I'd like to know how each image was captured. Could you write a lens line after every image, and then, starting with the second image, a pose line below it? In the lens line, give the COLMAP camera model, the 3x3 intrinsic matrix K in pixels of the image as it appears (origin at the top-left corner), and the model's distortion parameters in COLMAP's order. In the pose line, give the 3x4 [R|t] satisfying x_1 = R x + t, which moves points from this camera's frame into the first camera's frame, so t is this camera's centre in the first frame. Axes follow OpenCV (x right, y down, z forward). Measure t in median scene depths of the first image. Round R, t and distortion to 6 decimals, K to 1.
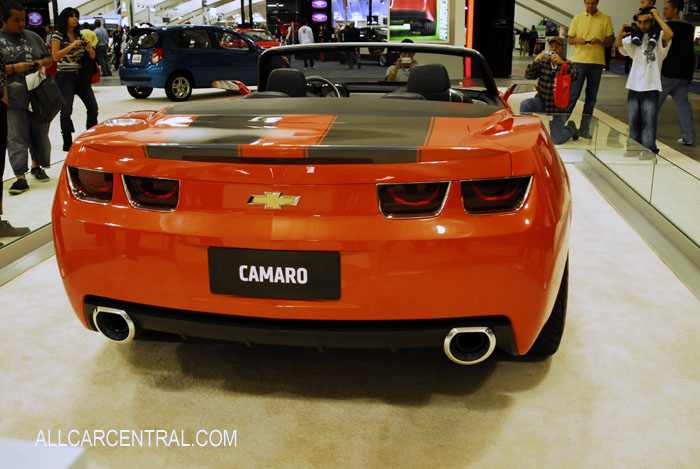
lens RADIAL K [[726.2, 0, 350.1], [0, 726.2, 234.1], [0, 0, 1]] dist [-0.094998, 0.000000]
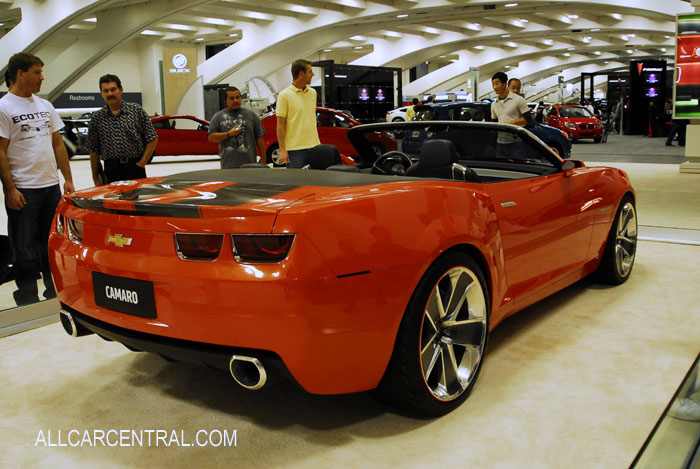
lens RADIAL K [[726.2, 0, 353.1], [0, 726.2, 234.3], [0, 0, 1]] dist [-0.094998, 0.000000]
pose [[0.883413, 0.061387, -0.464557, 0.868602], [-0.107477, 0.991497, -0.073364, -0.004696], [0.456103, 0.114740, 0.882499, -0.008484]]
